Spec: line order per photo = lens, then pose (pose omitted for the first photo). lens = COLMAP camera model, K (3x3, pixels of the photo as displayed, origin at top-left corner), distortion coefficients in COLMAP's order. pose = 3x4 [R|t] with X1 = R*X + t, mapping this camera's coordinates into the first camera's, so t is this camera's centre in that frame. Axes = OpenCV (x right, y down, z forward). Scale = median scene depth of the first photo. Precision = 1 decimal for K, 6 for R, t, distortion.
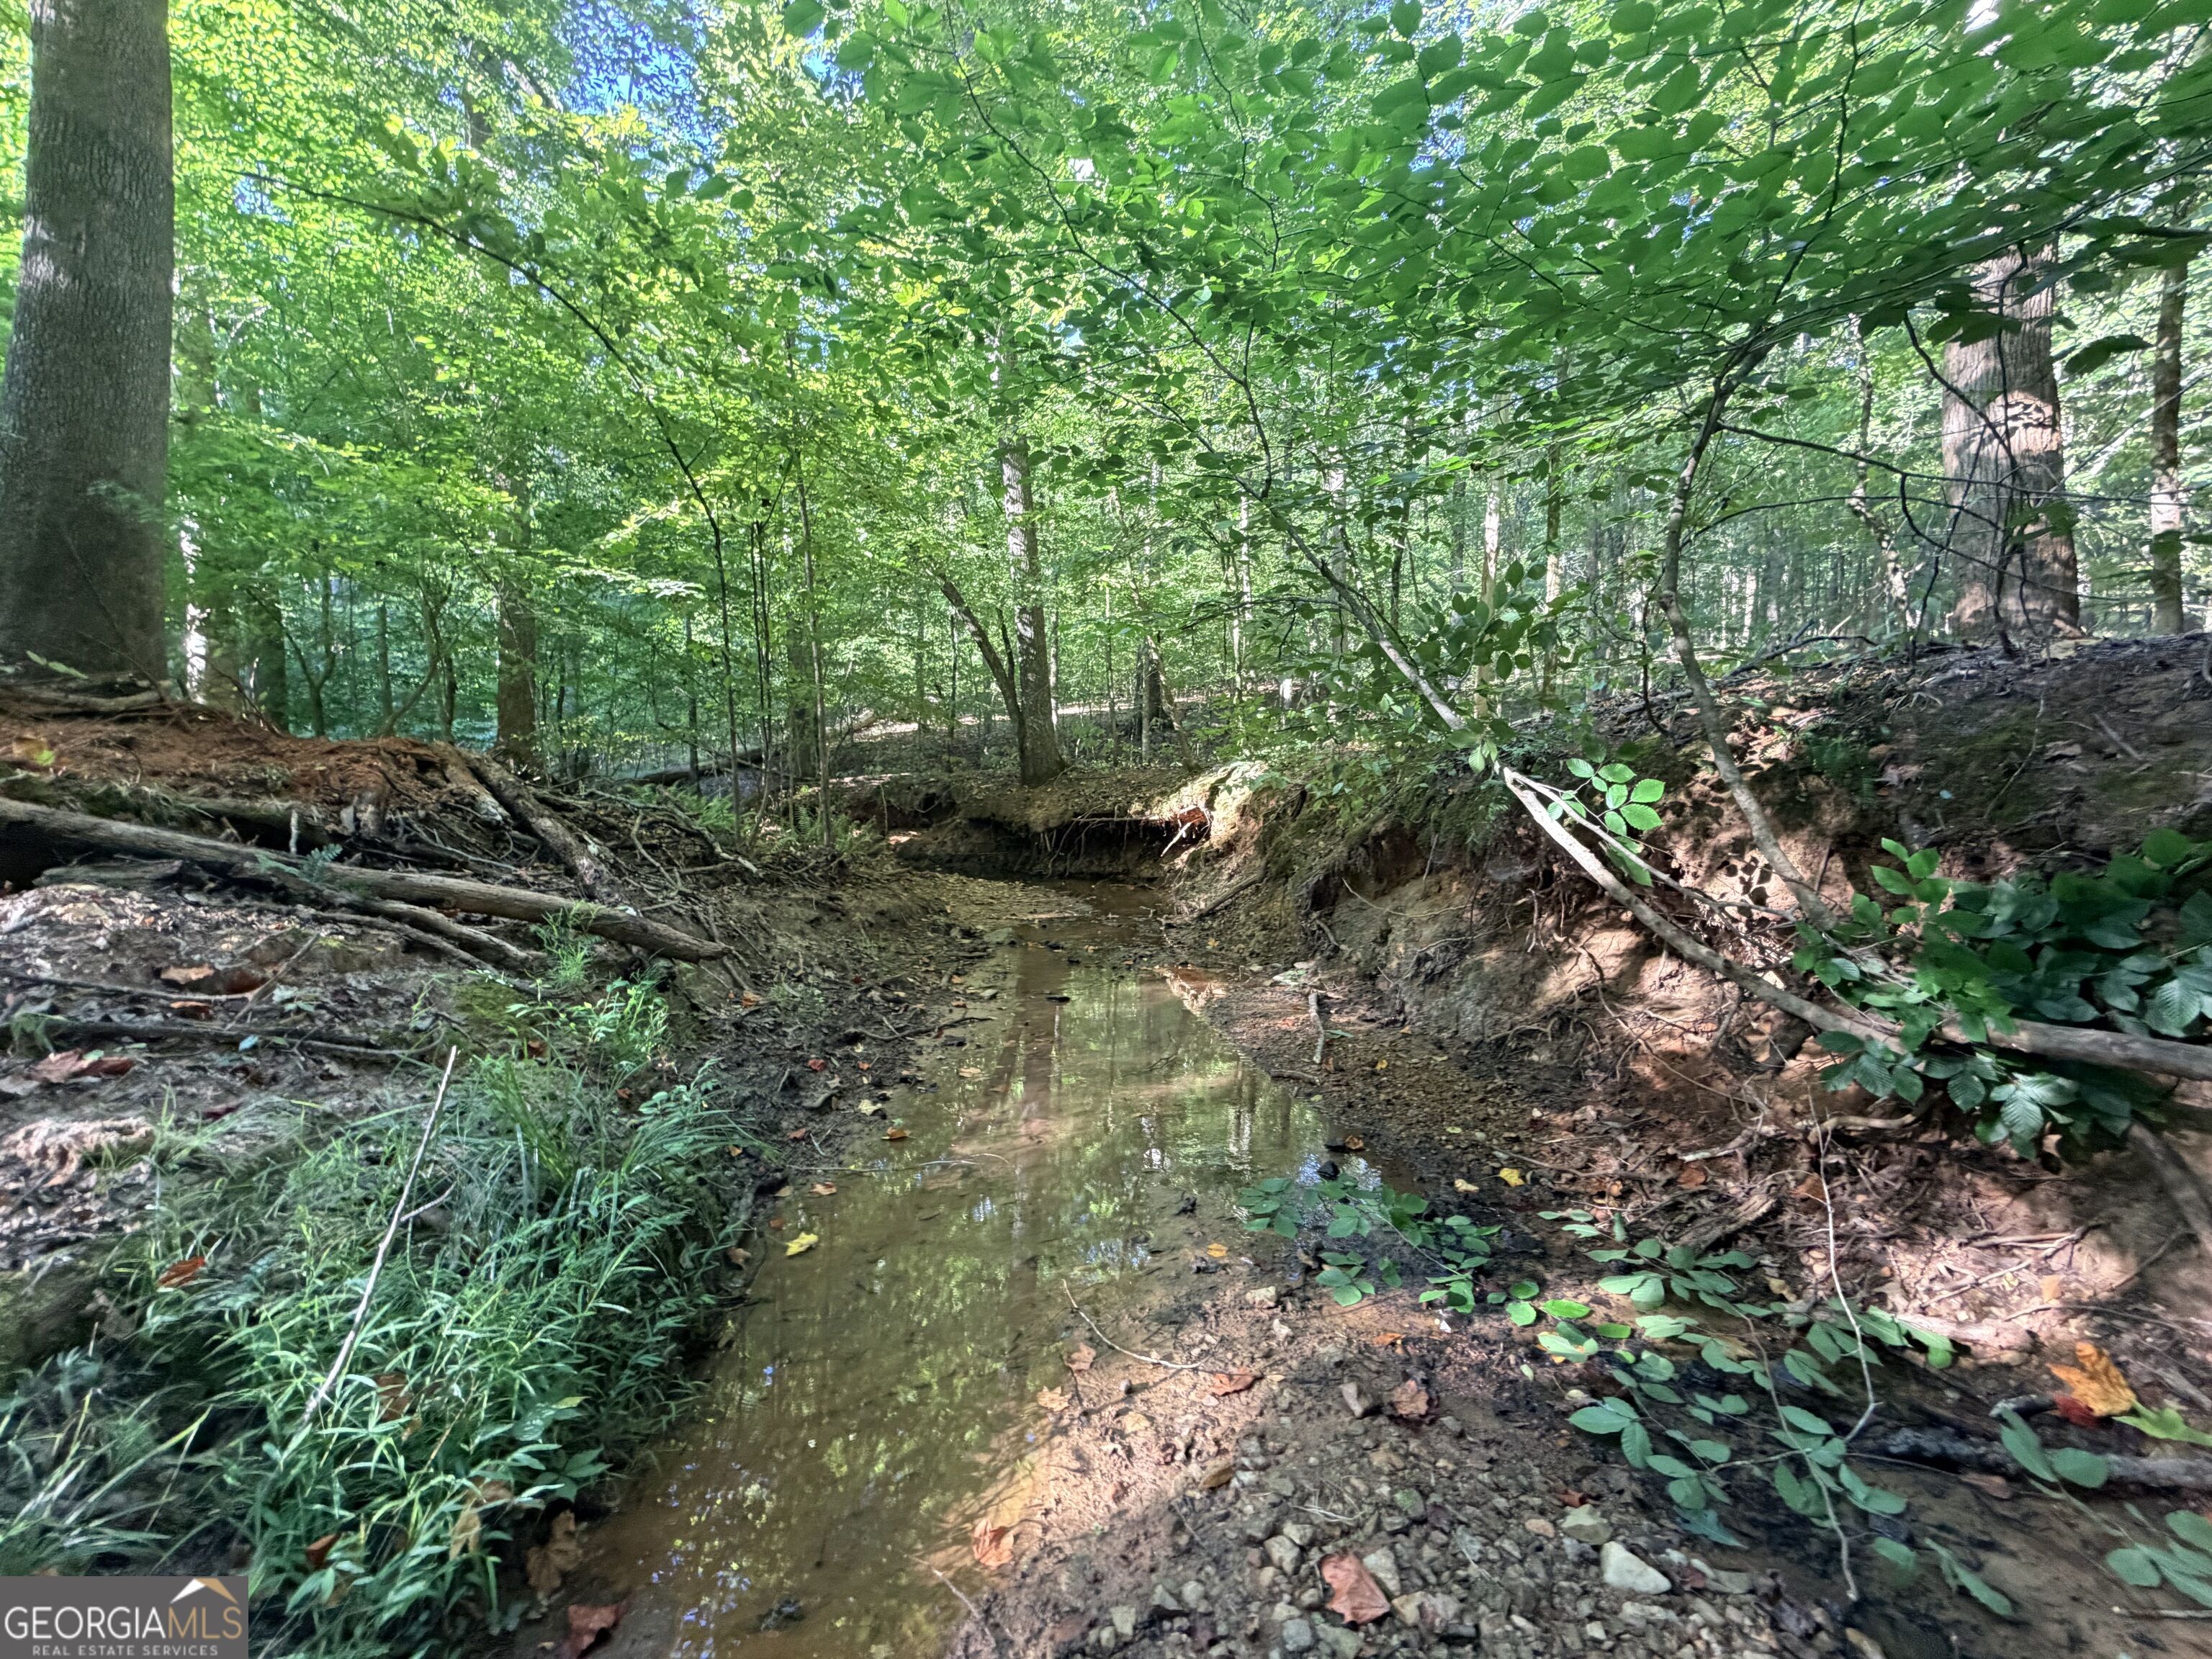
lens RADIAL K [[898.1, 0, 1106.0], [0, 898.1, 829.5], [0, 0, 1]] dist [-0.001888, -0.000136]
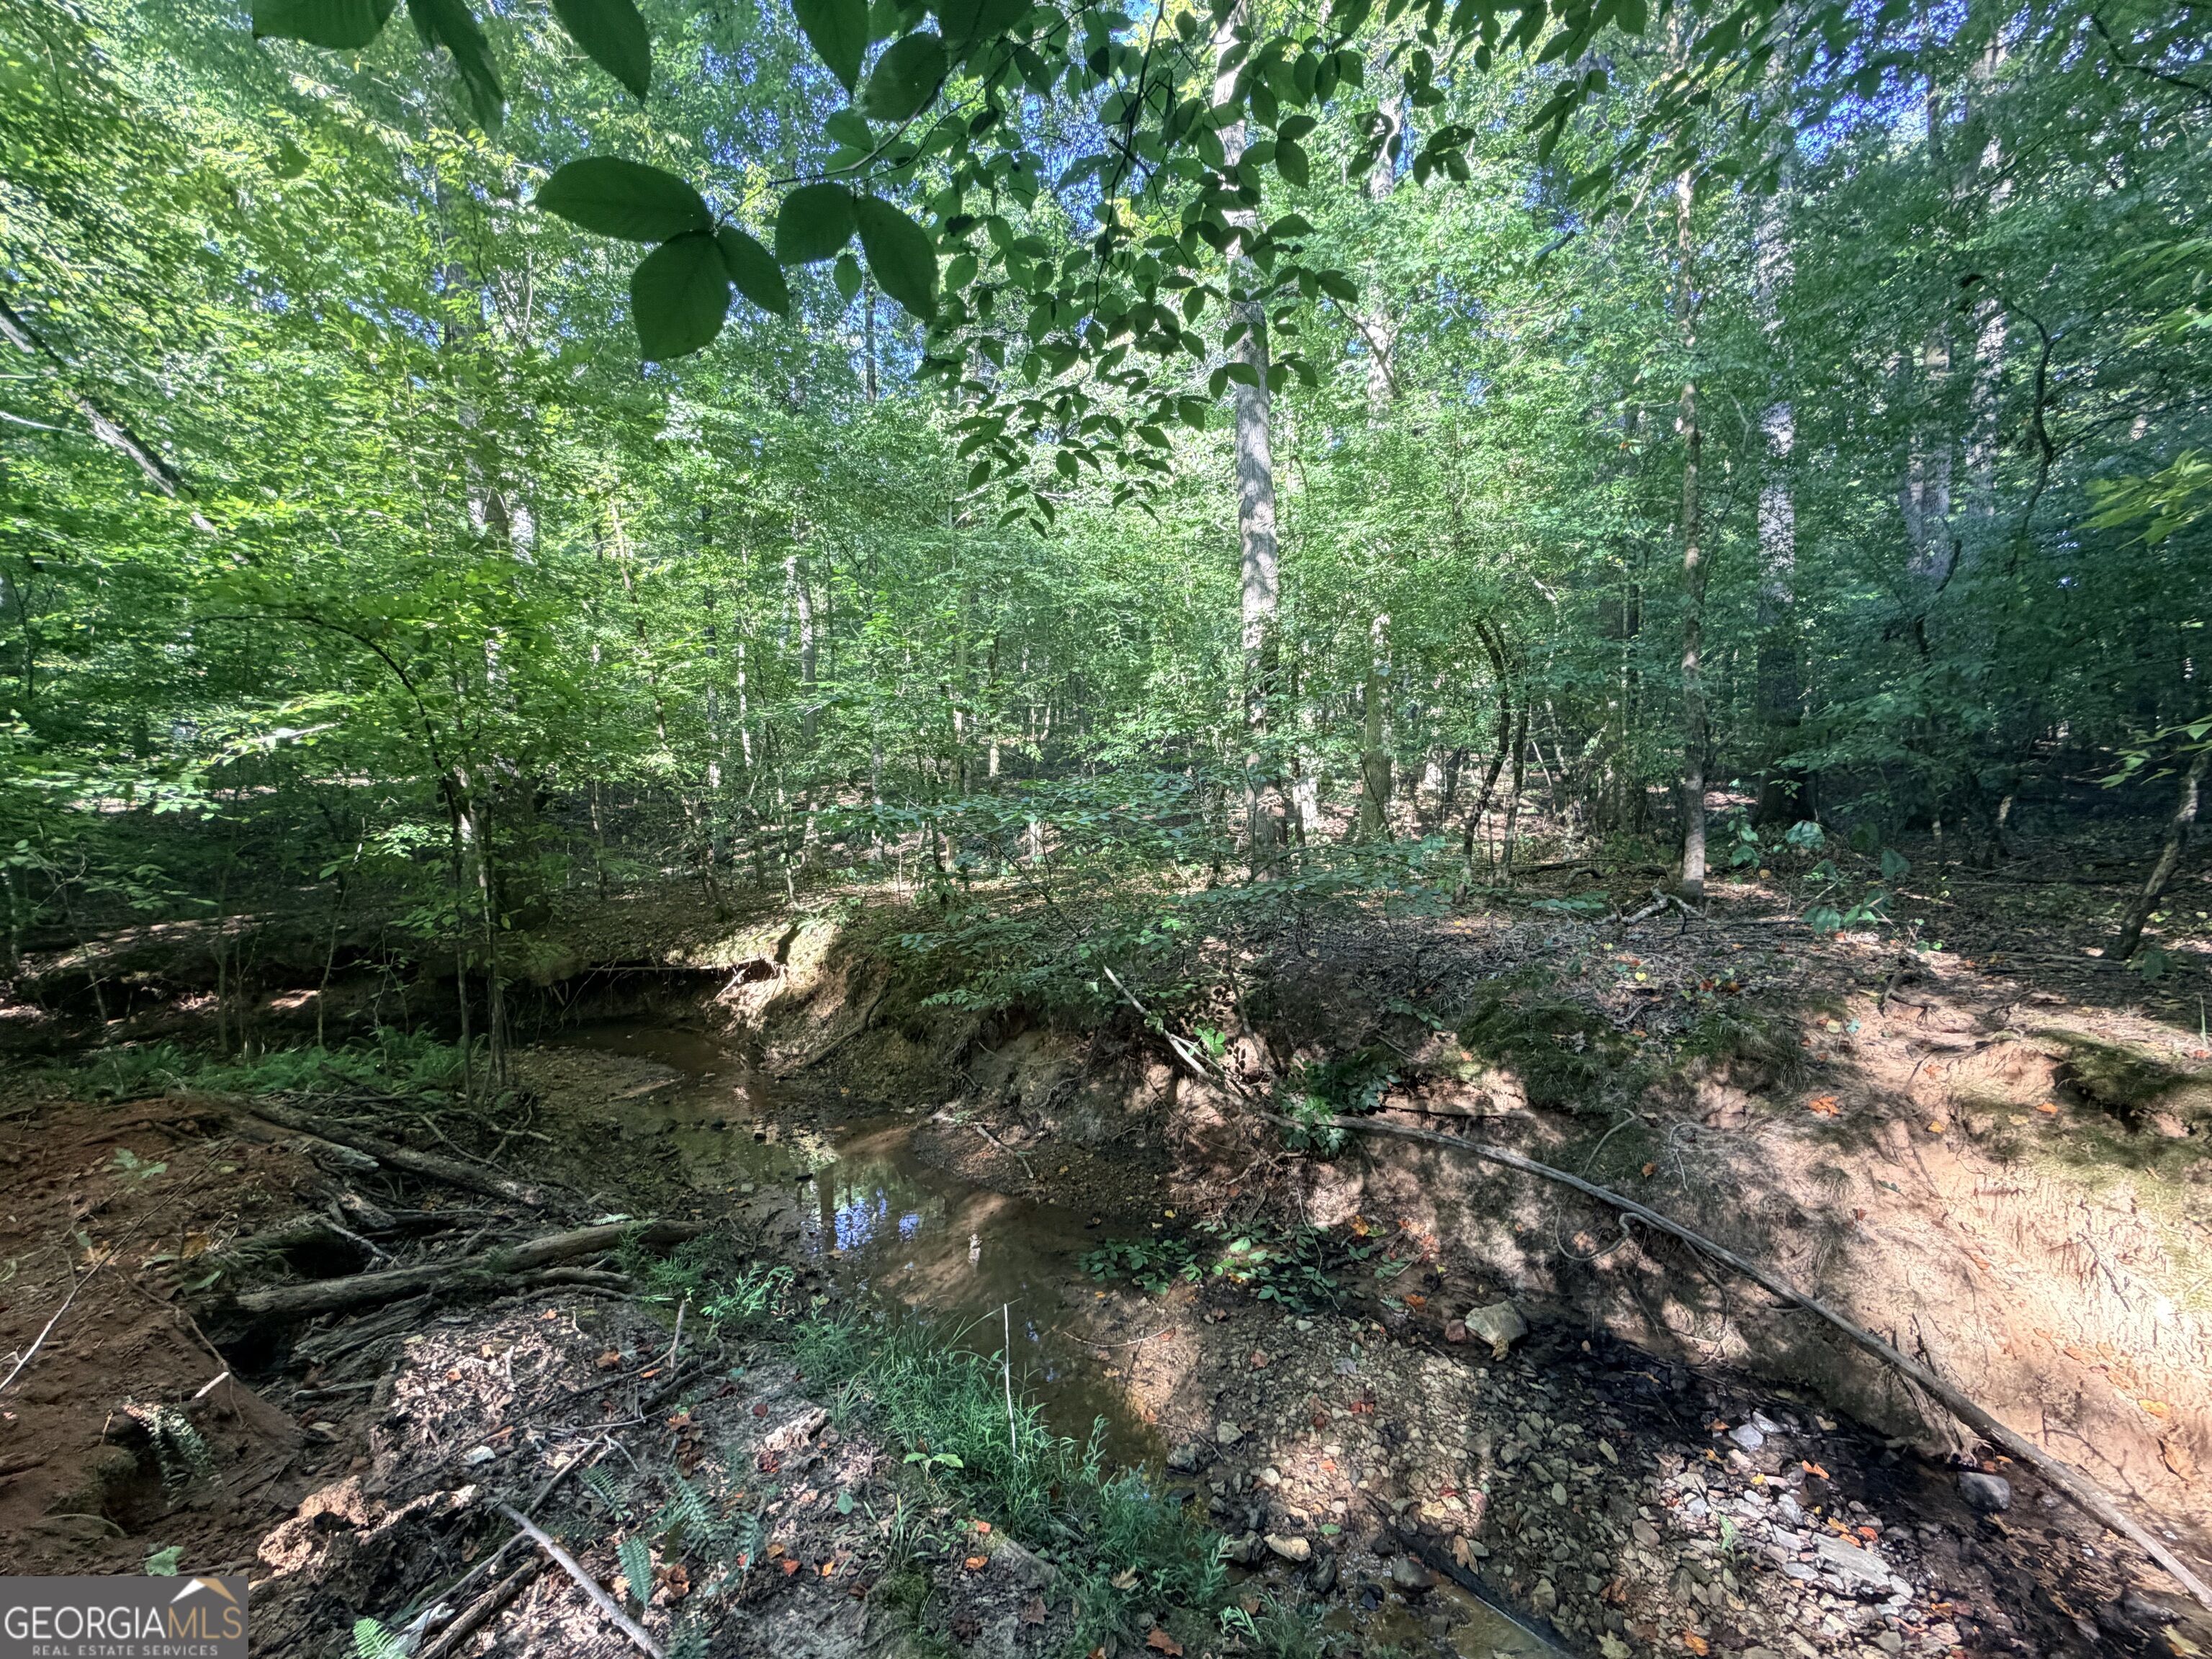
lens RADIAL K [[898.1, 0, 1106.0], [0, 898.1, 829.5], [0, 0, 1]] dist [-0.001888, -0.000136]
pose [[0.768898, -0.042939, 0.637928, -0.980716], [0.065887, 0.997752, -0.012256, -0.504818], [-0.635967, 0.051455, 0.769999, -0.593868]]
